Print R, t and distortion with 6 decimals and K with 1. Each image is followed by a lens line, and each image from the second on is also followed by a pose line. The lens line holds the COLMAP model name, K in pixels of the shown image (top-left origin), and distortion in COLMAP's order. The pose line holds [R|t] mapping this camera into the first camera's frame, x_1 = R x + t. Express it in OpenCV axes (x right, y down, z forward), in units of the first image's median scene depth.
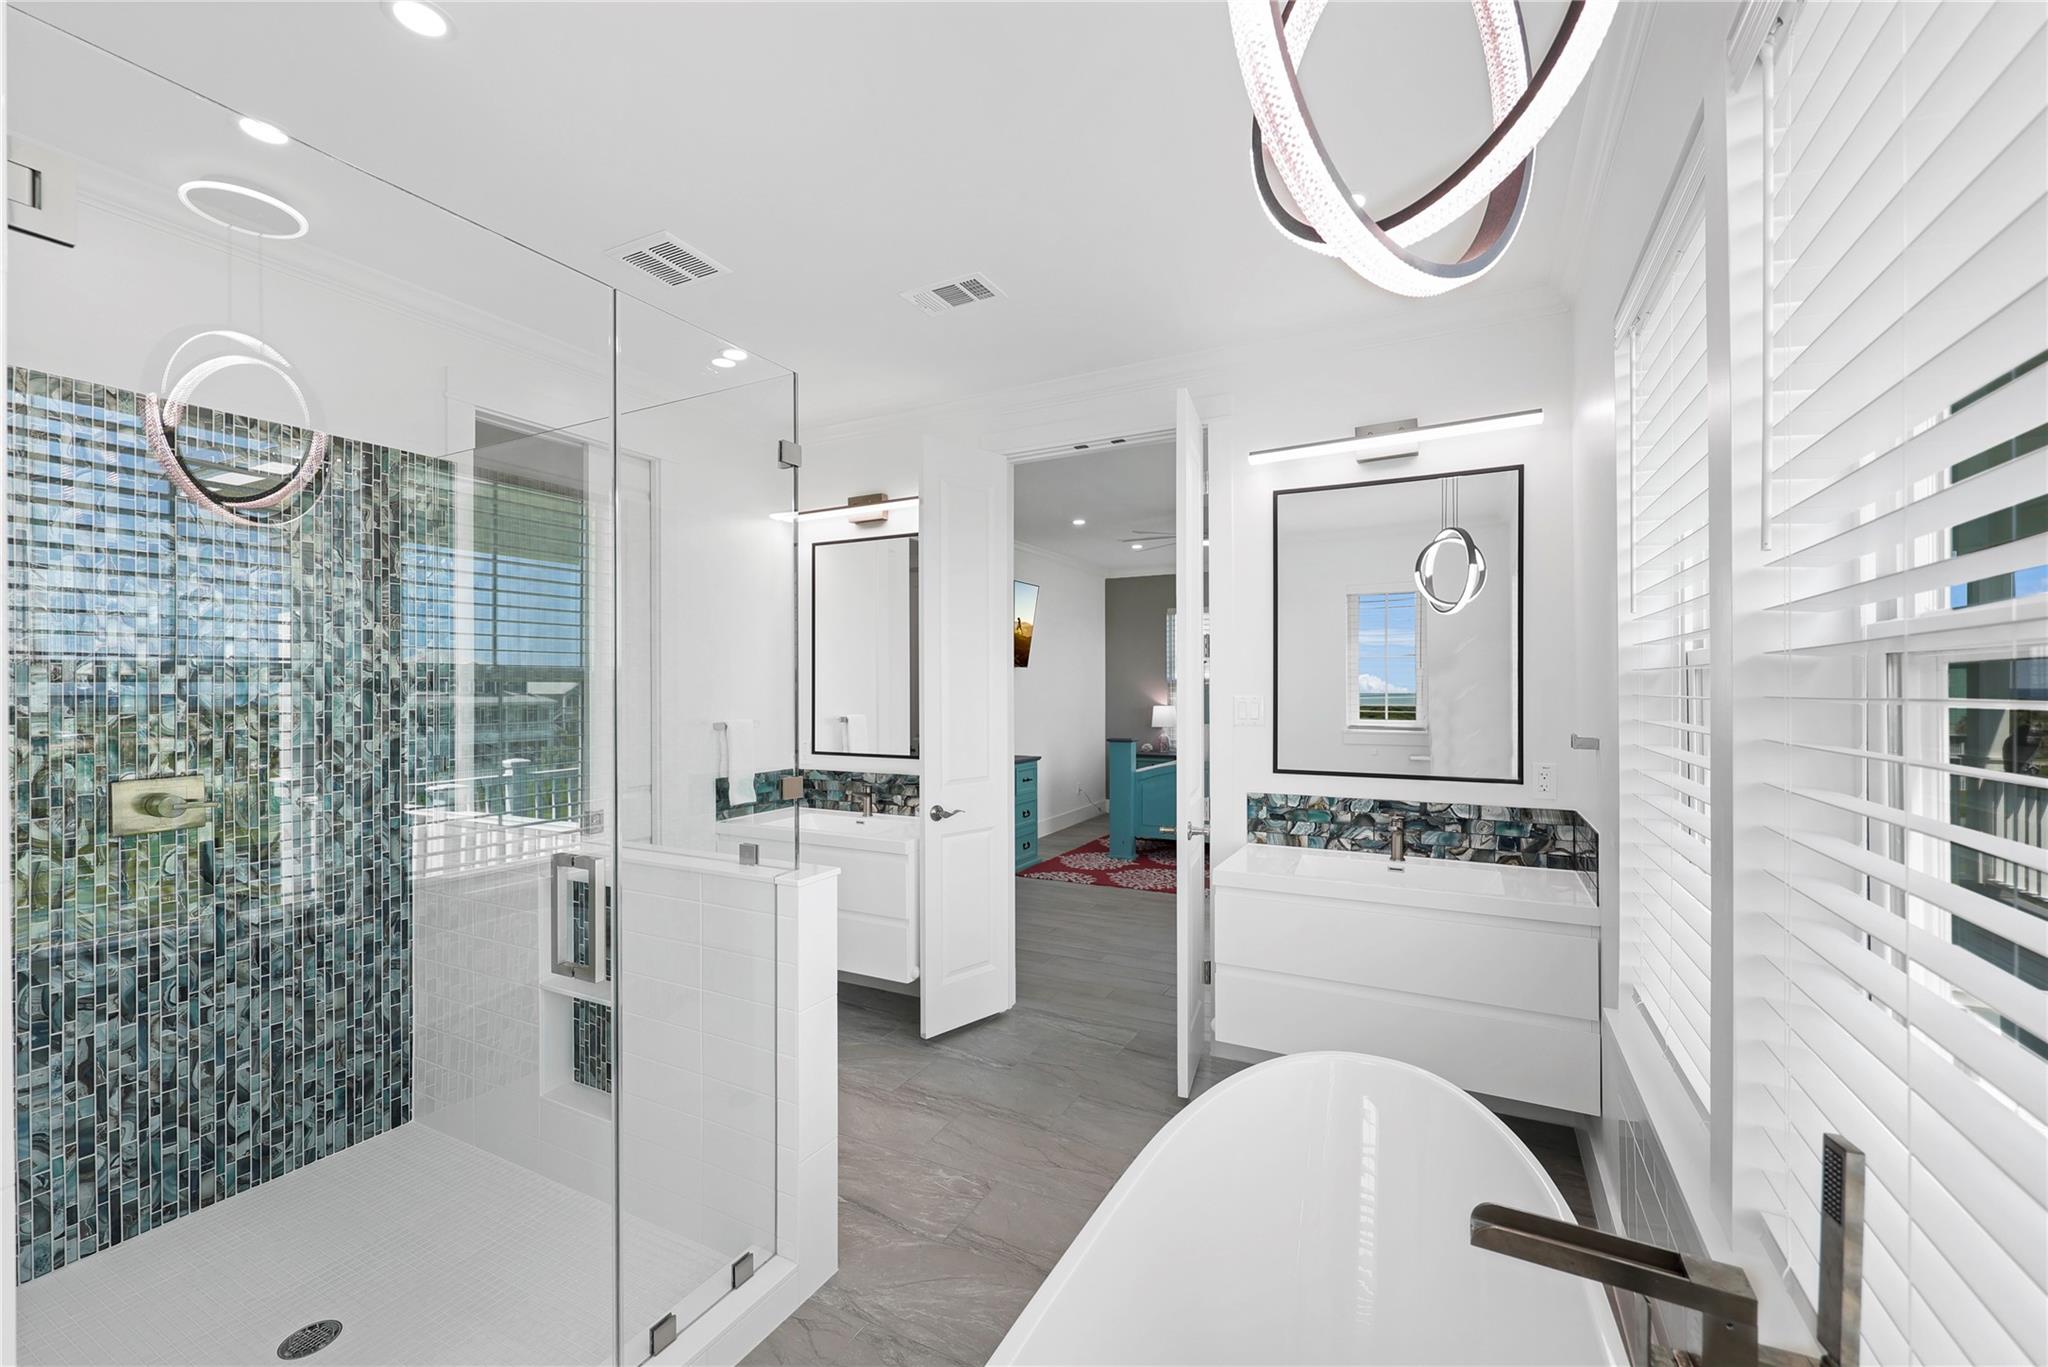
lens RADIAL K [[832.6, 0, 1016.3], [0, 832.6, 686.4], [0, 0, 1]] dist [-0.002263, 0.000266]
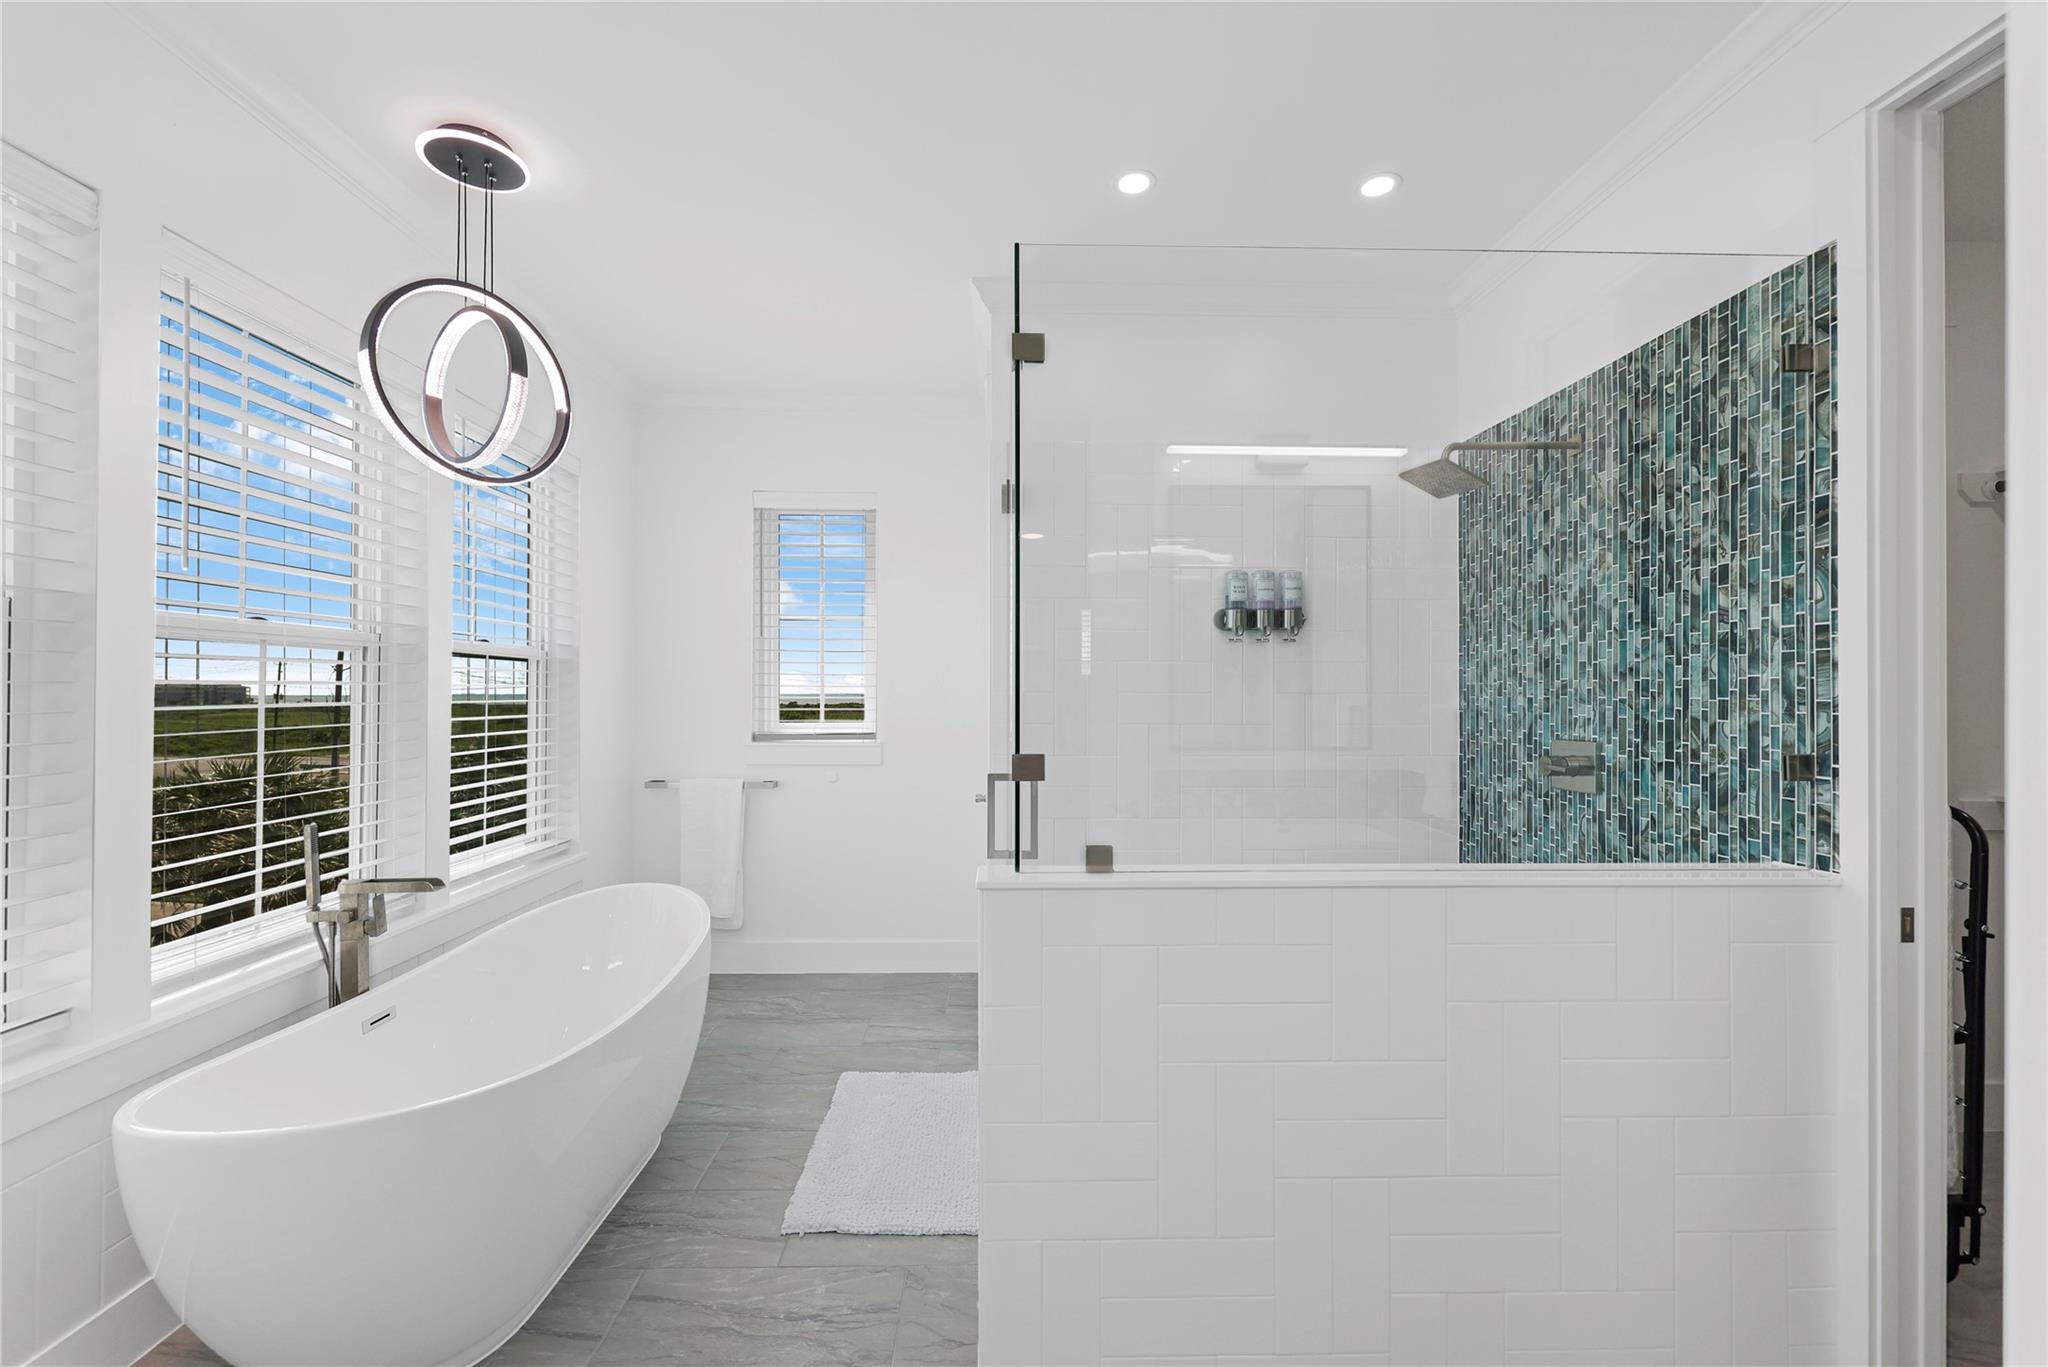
lens RADIAL K [[832.6, 0, 1023.9], [0, 832.6, 687.1], [0, 0, 1]] dist [-0.002263, 0.000266]
pose [[-0.866804, -0.003180, -0.498638, 0.094680], [-0.000041, 0.999980, -0.006306, 0.043292], [0.498648, -0.005446, -0.866787, 1.389041]]
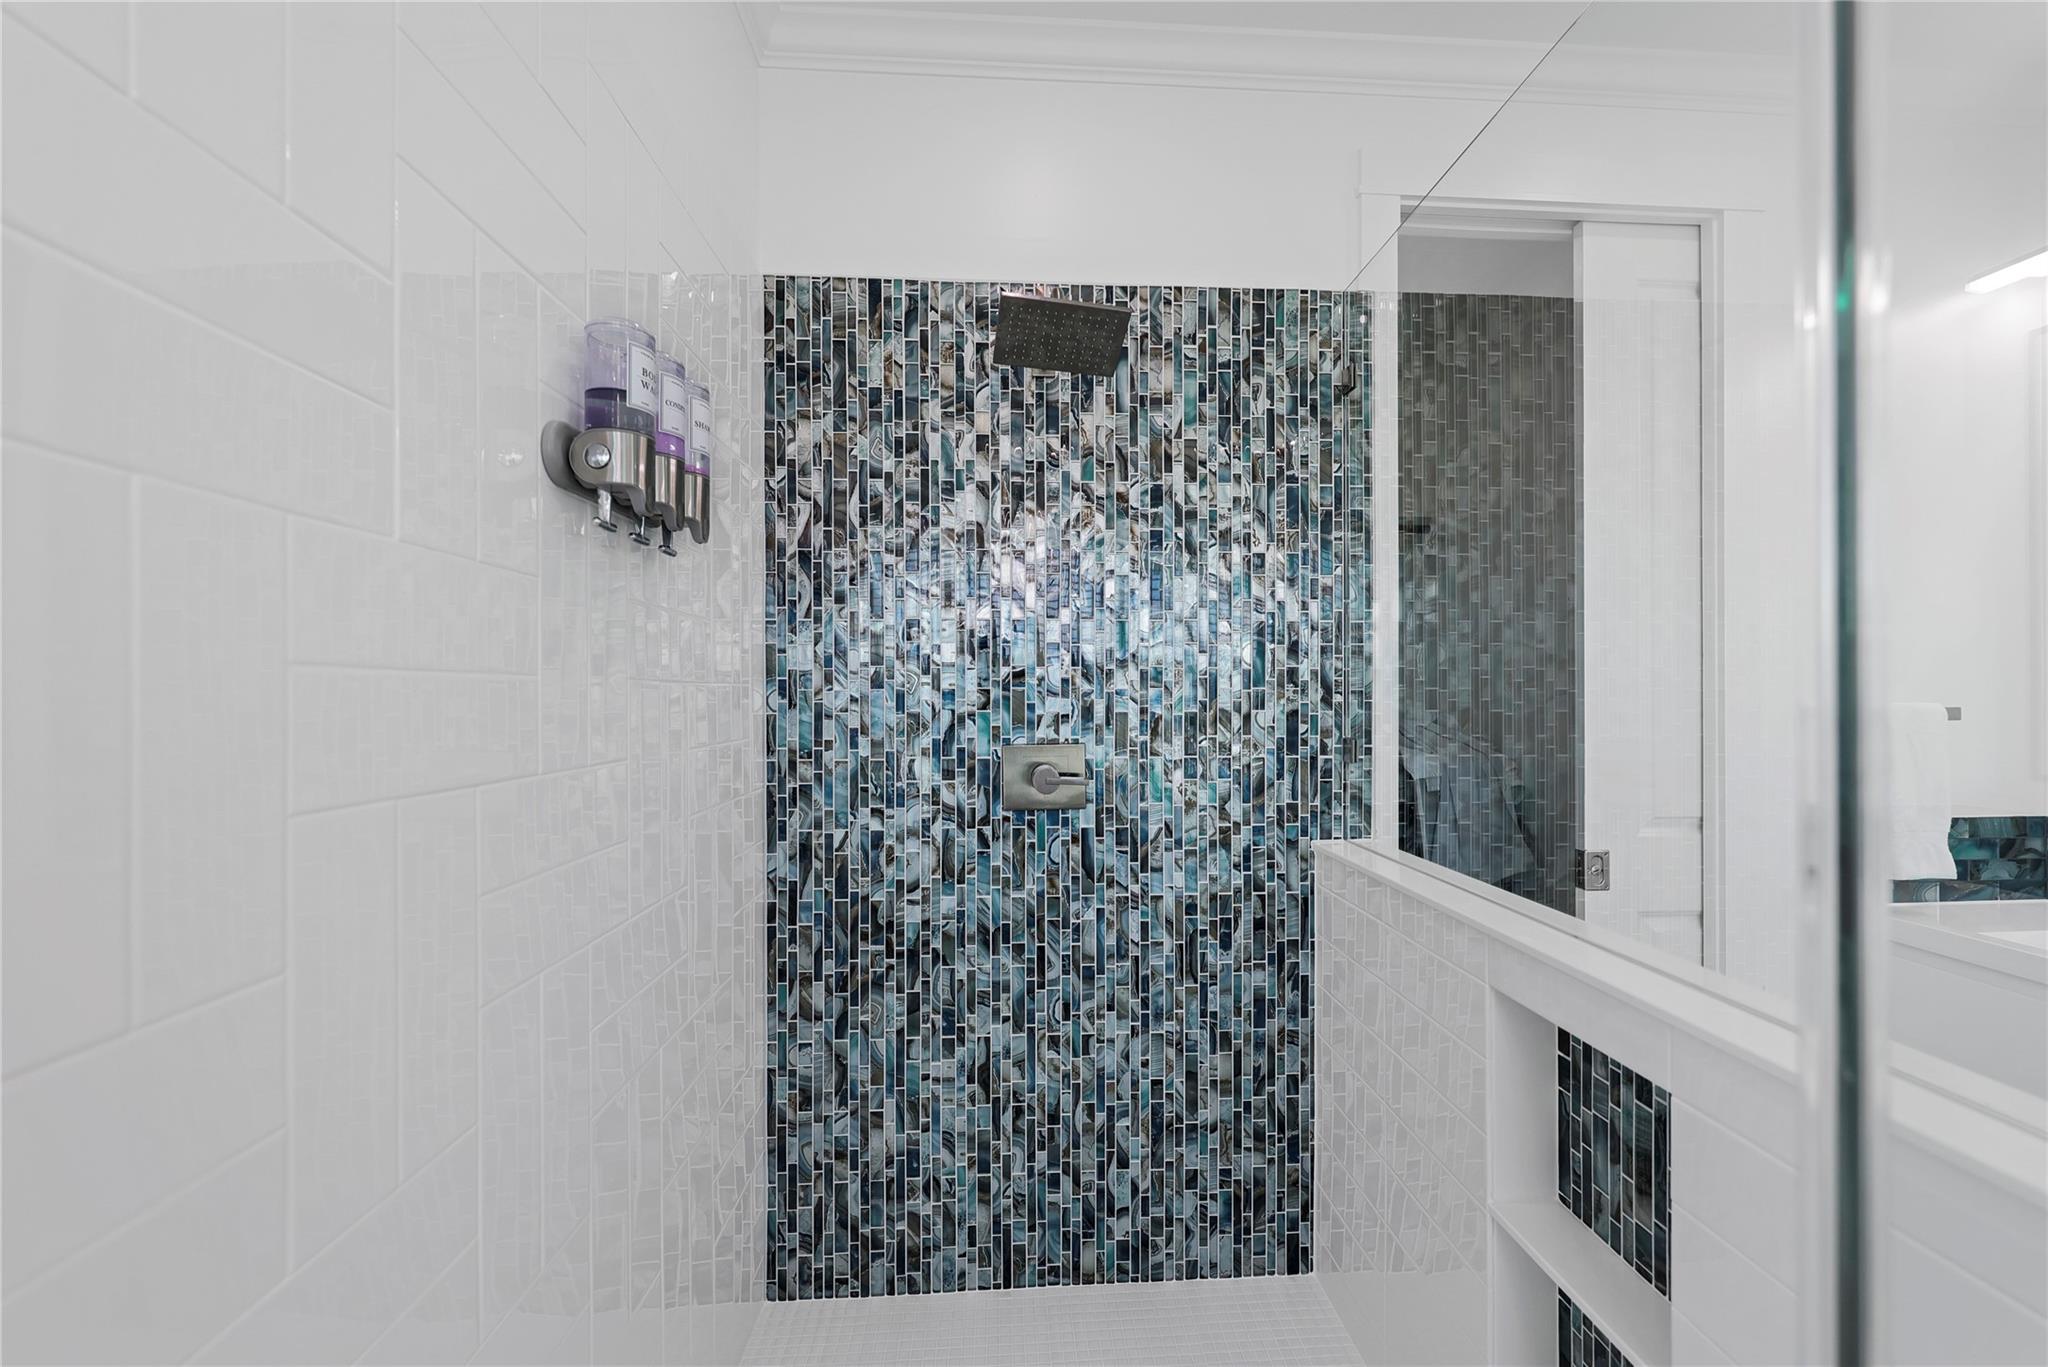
lens RADIAL K [[832.6, 0, 1028.5], [0, 832.6, 685.4], [0, 0, 1]] dist [-0.002263, 0.000266]
pose [[0.525302, 0.001534, -0.850915, -0.297908], [0.000432, 0.999998, 0.002069, 0.044405], [0.850916, -0.001454, 0.525300, 0.488790]]
